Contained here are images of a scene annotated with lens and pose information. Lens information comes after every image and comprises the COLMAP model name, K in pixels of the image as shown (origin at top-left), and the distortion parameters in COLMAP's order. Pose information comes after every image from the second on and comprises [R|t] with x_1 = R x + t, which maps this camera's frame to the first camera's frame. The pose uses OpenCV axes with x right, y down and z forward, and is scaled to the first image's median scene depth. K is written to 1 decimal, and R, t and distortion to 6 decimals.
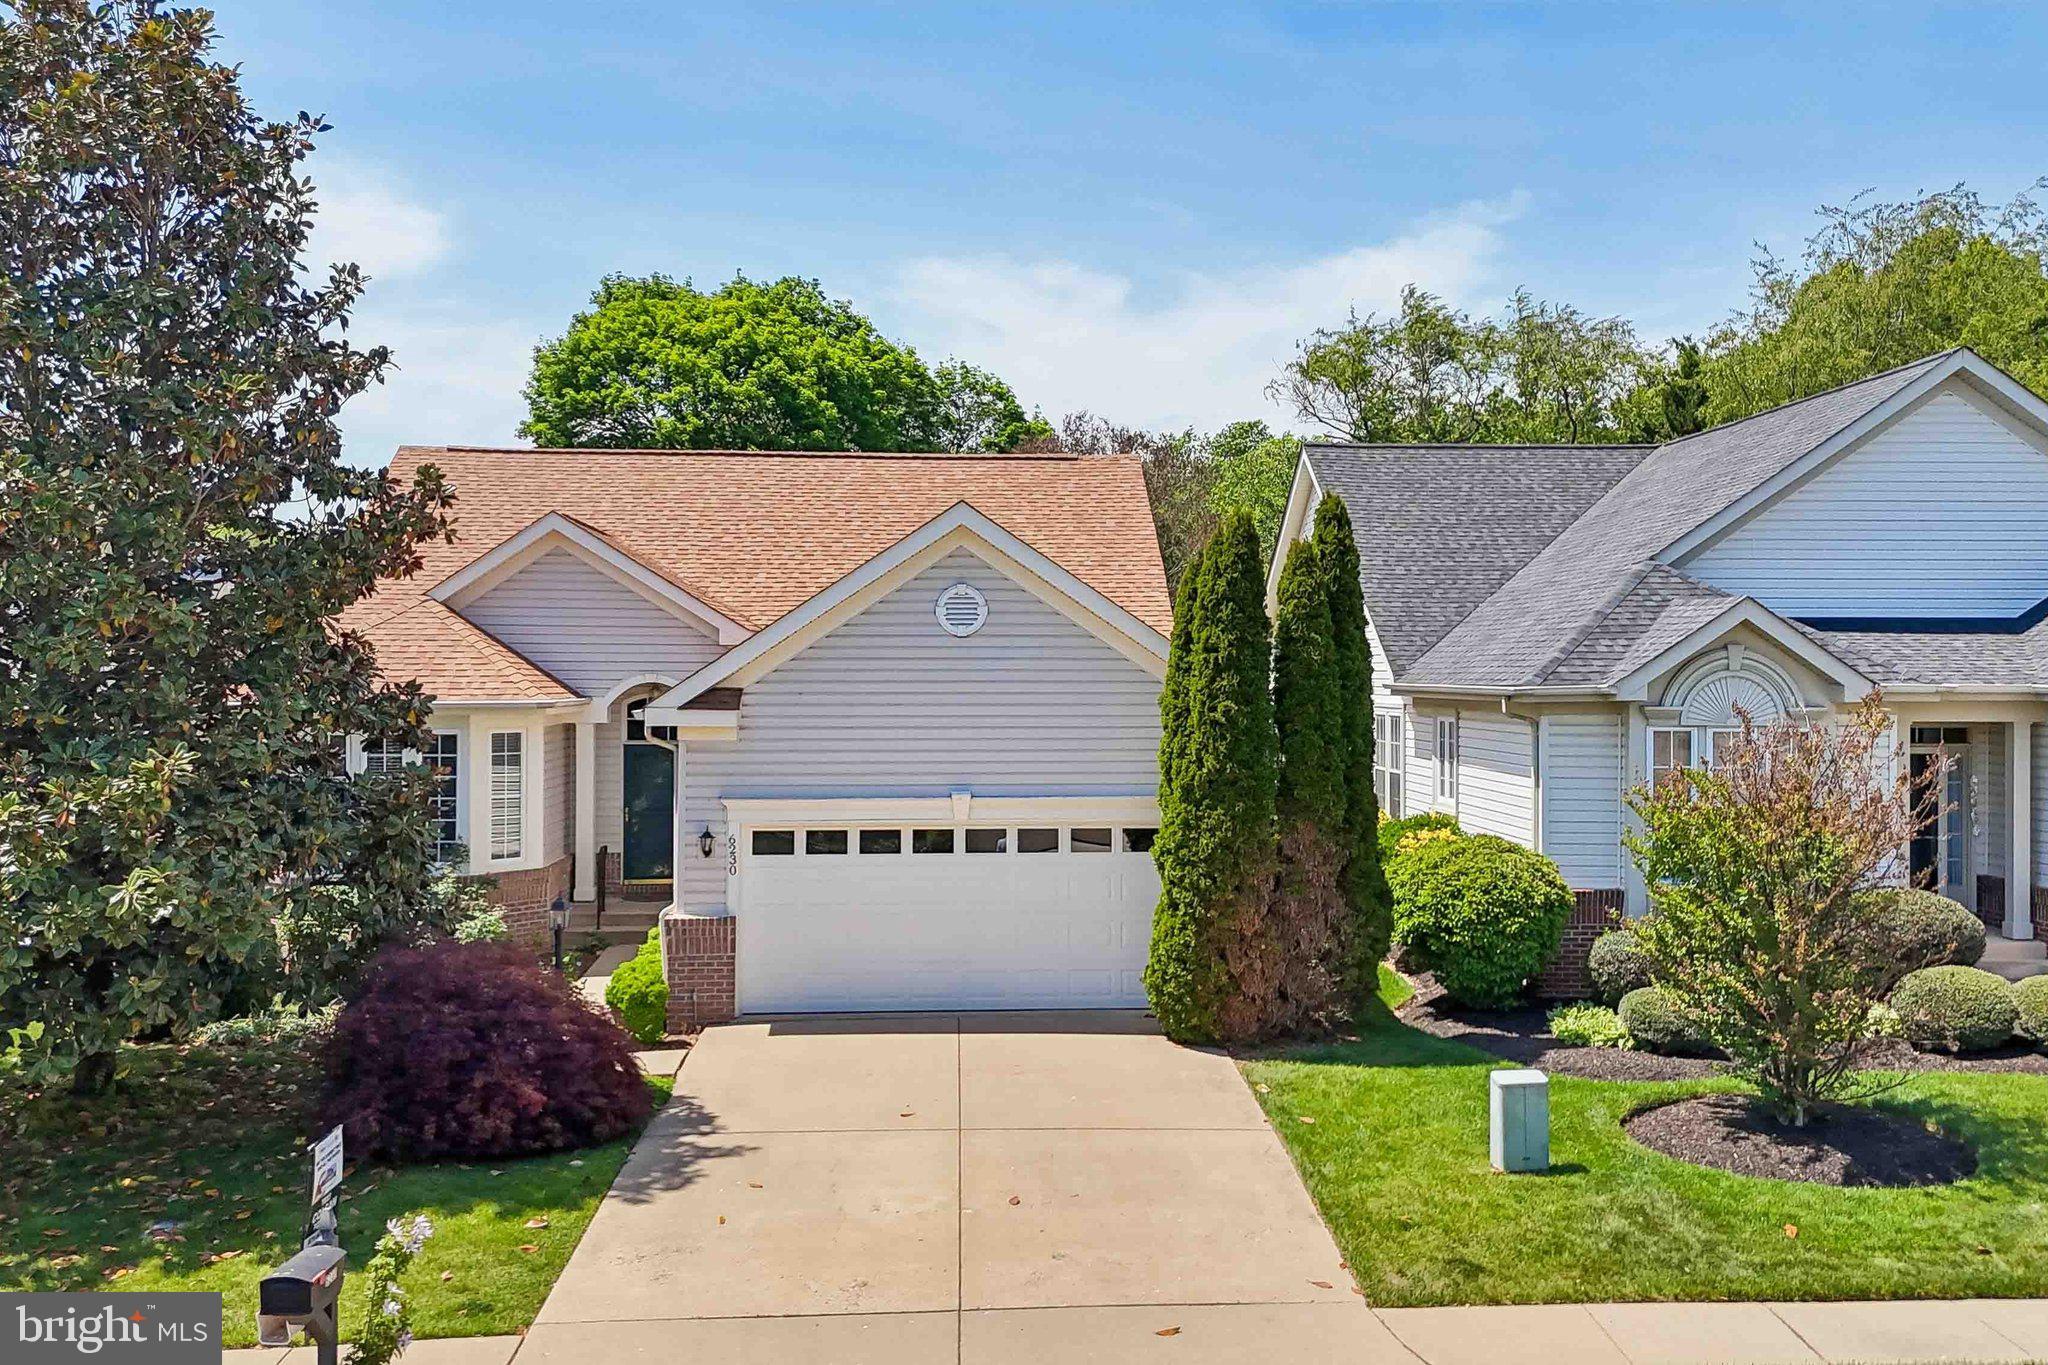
lens RADIAL K [[1784.4, 0, 1027.0], [0, 1784.4, 685.7], [0, 0, 1]] dist [0.083692, -0.097997]
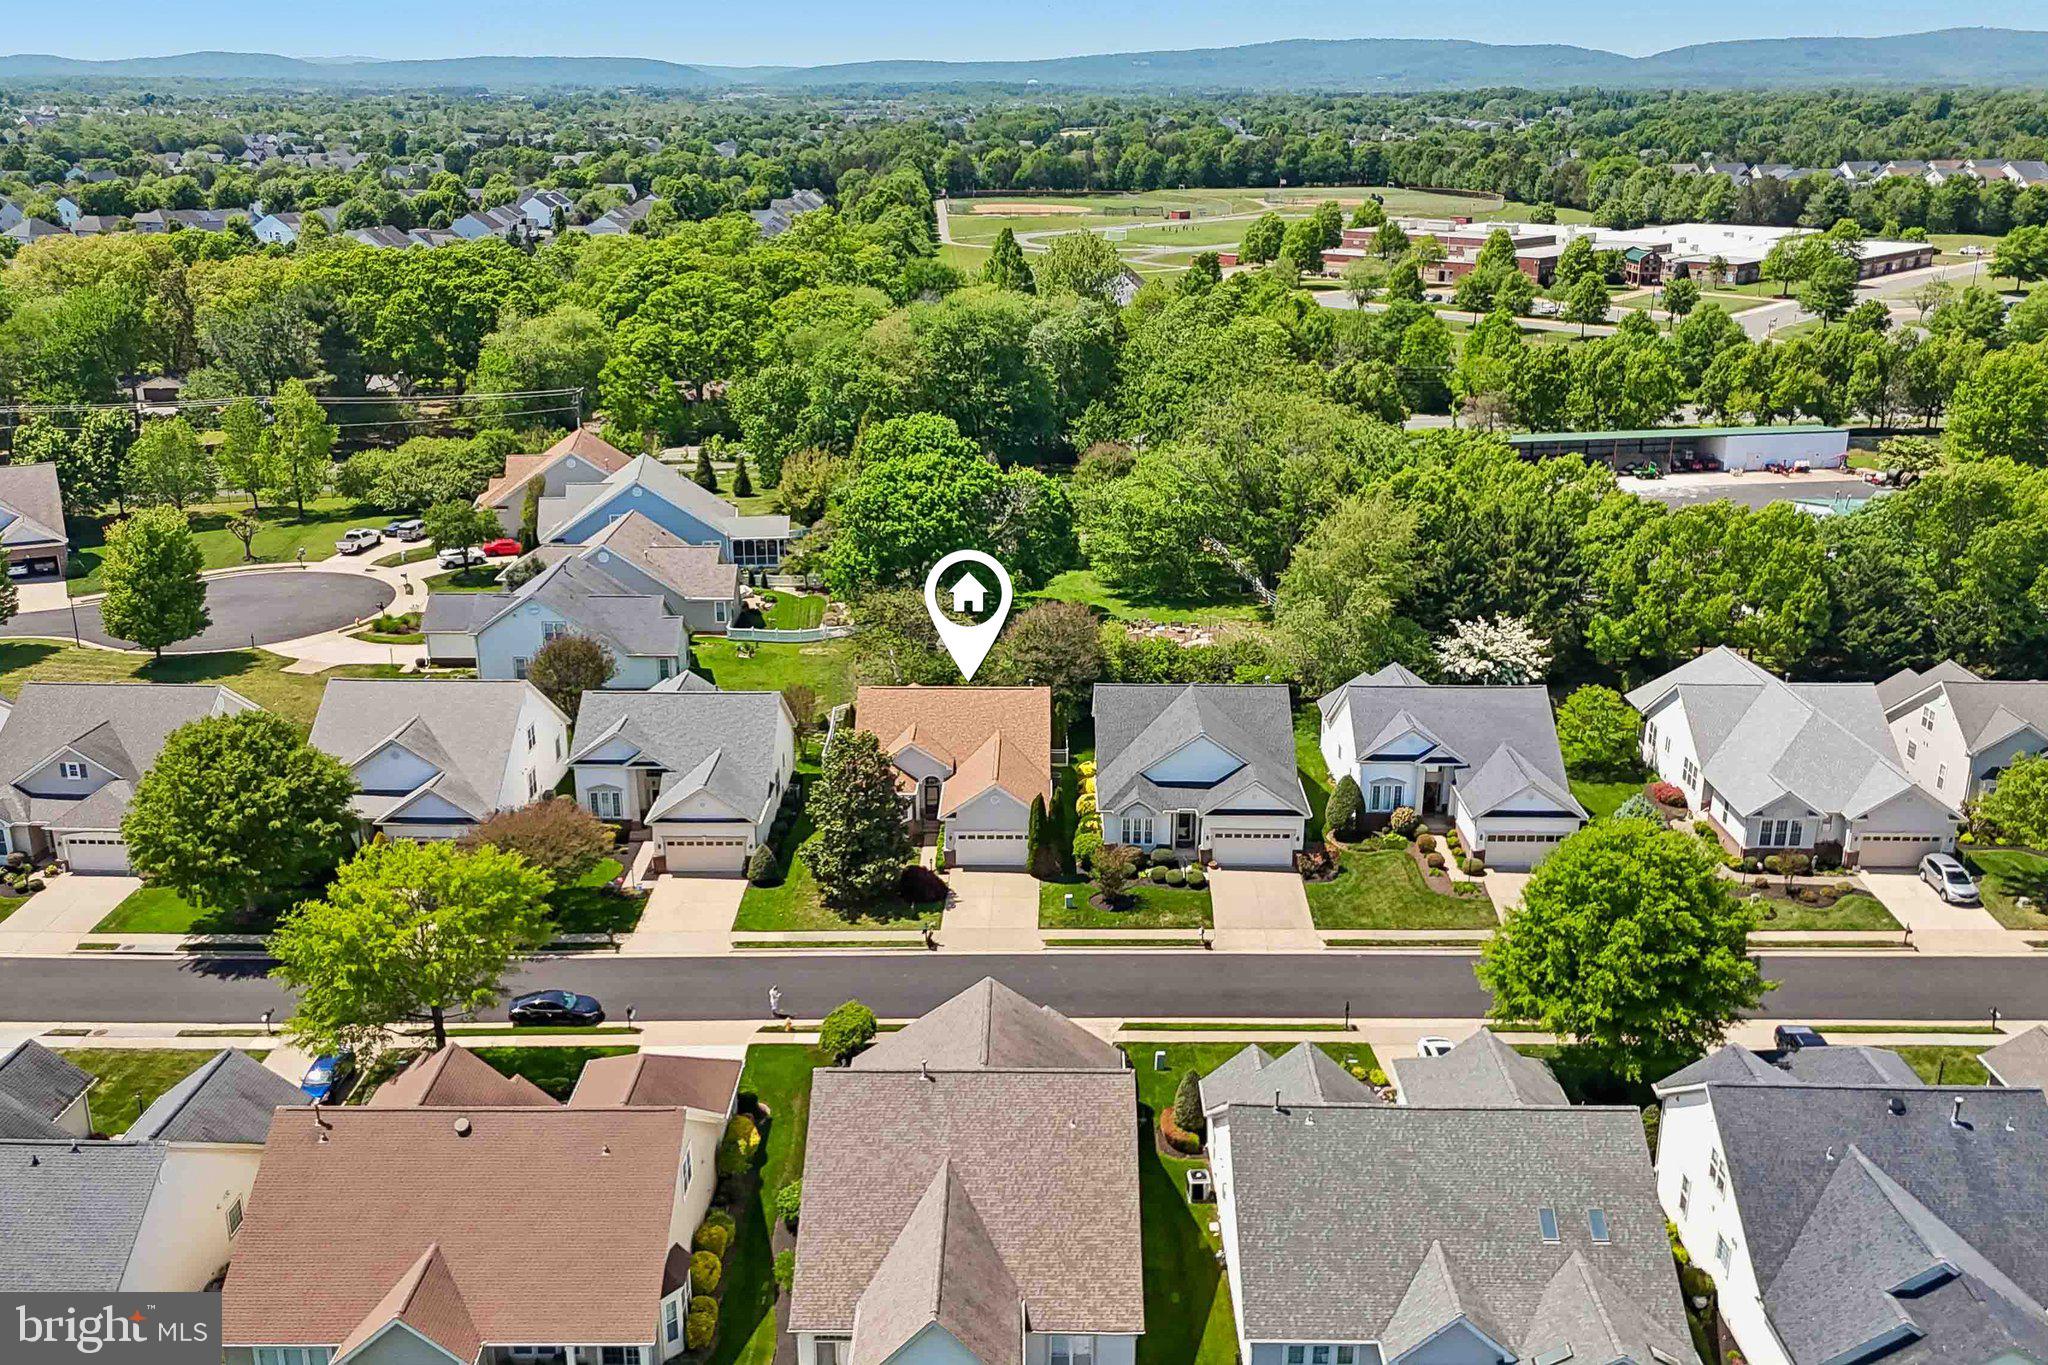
lens RADIAL K [[1776.7, 0, 1024.0], [0, 1776.7, 682.5], [0, 0, 1]] dist [0.164502, -0.422274]
pose [[0.997704, 0.017807, -0.065348, 0.442553], [0.003080, 0.951892, 0.306418, -2.261057], [0.067660, -0.305915, 0.949652, -4.494026]]
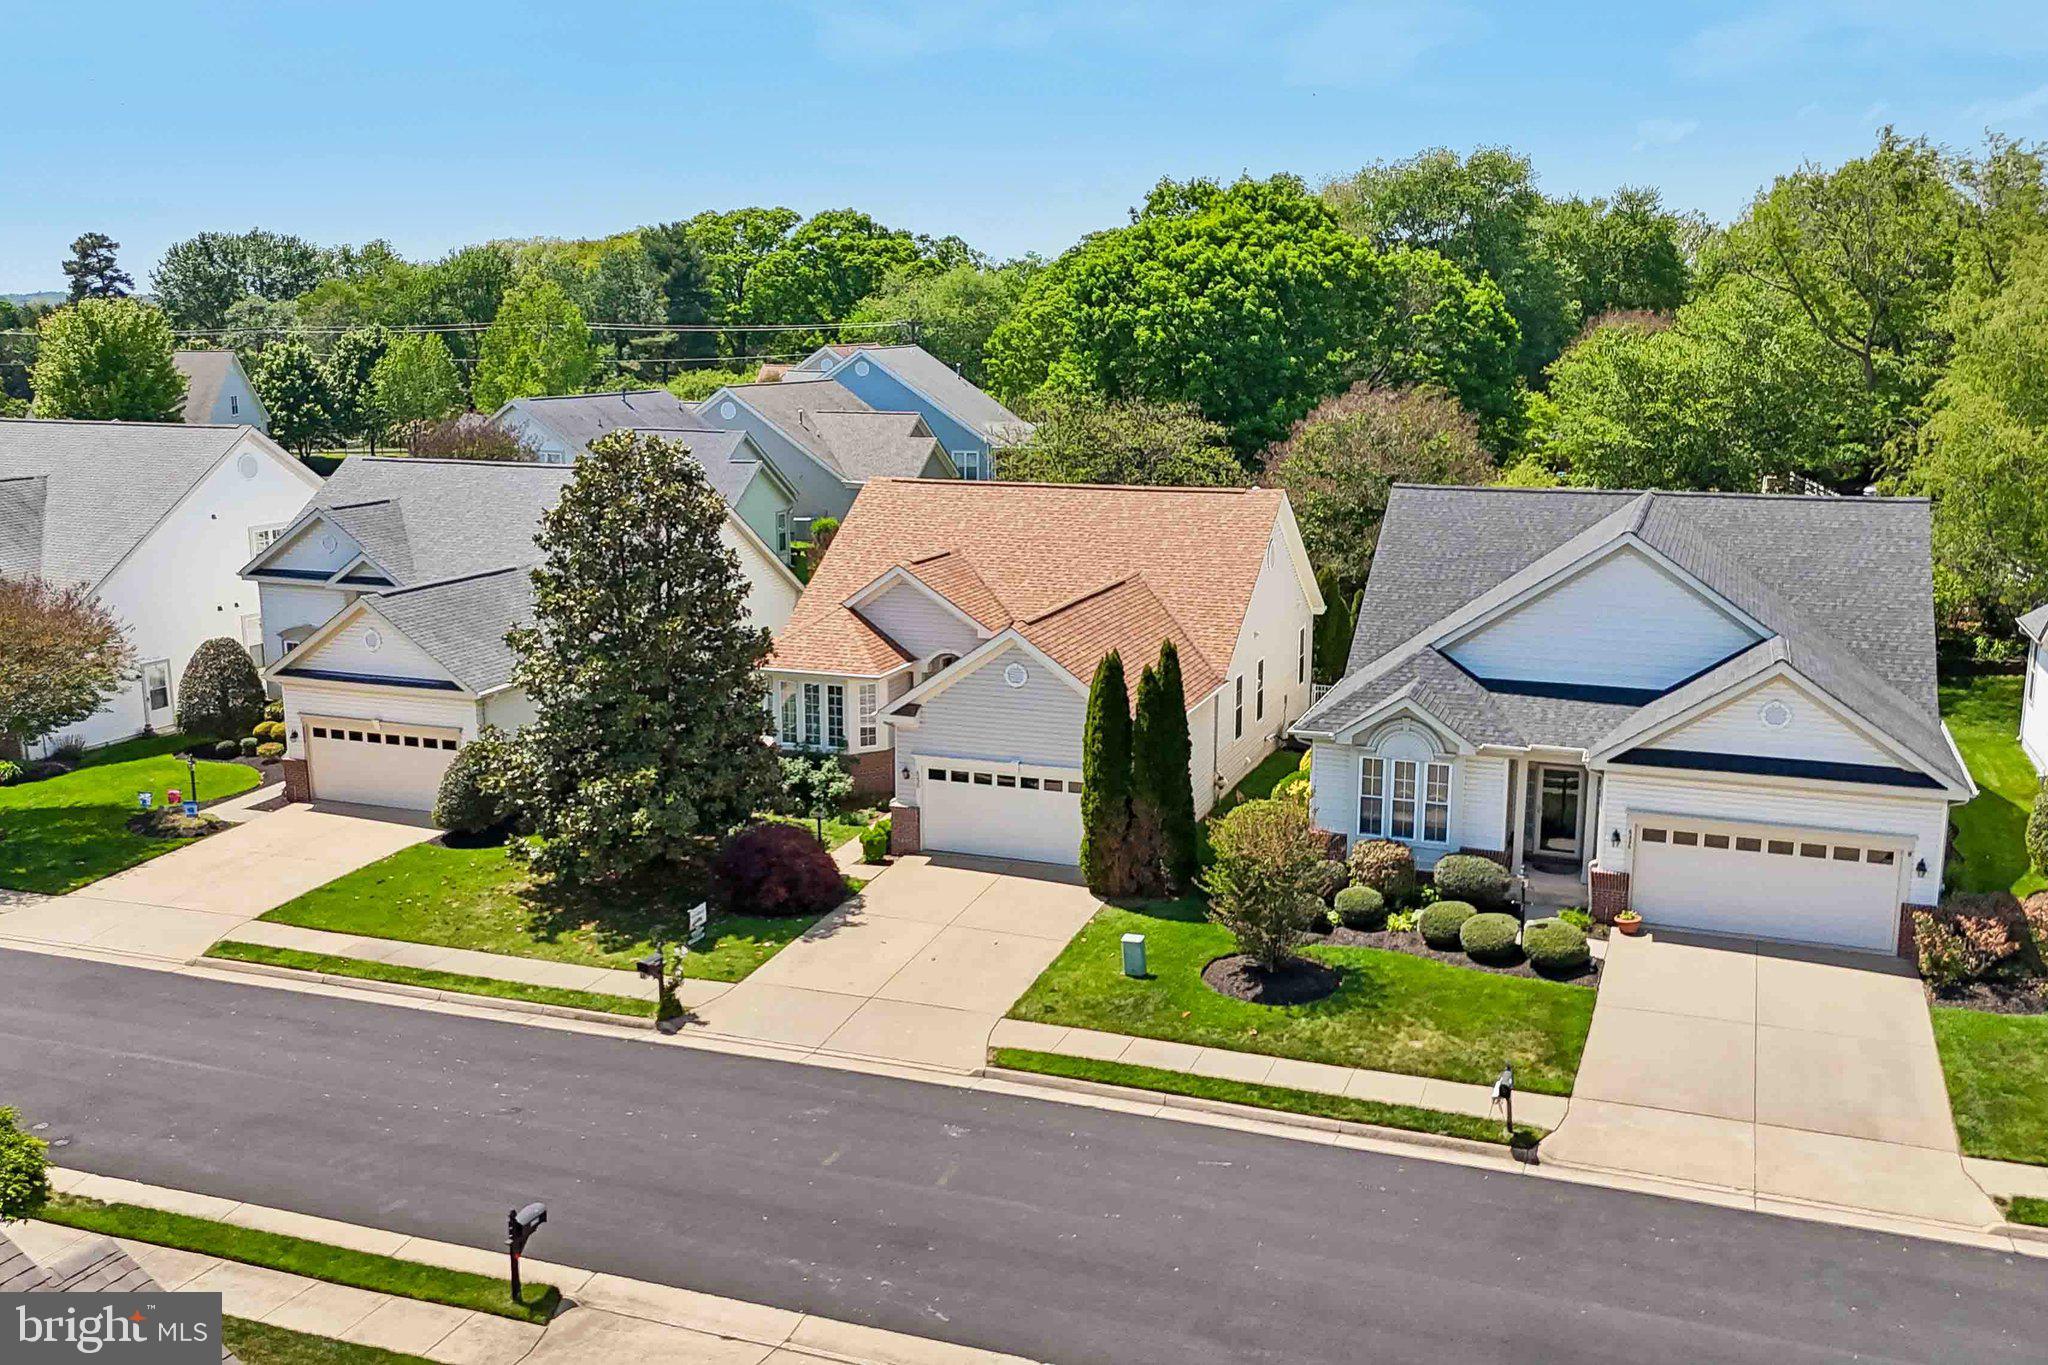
lens RADIAL K [[1784.4, 0, 1027.0], [0, 1784.4, 685.7], [0, 0, 1]] dist [0.083692, -0.097997]
pose [[0.914585, 0.078312, -0.396738, 0.860202], [0.000885, 0.980680, 0.195616, -0.469628], [0.404392, -0.179259, 0.896846, -0.922219]]
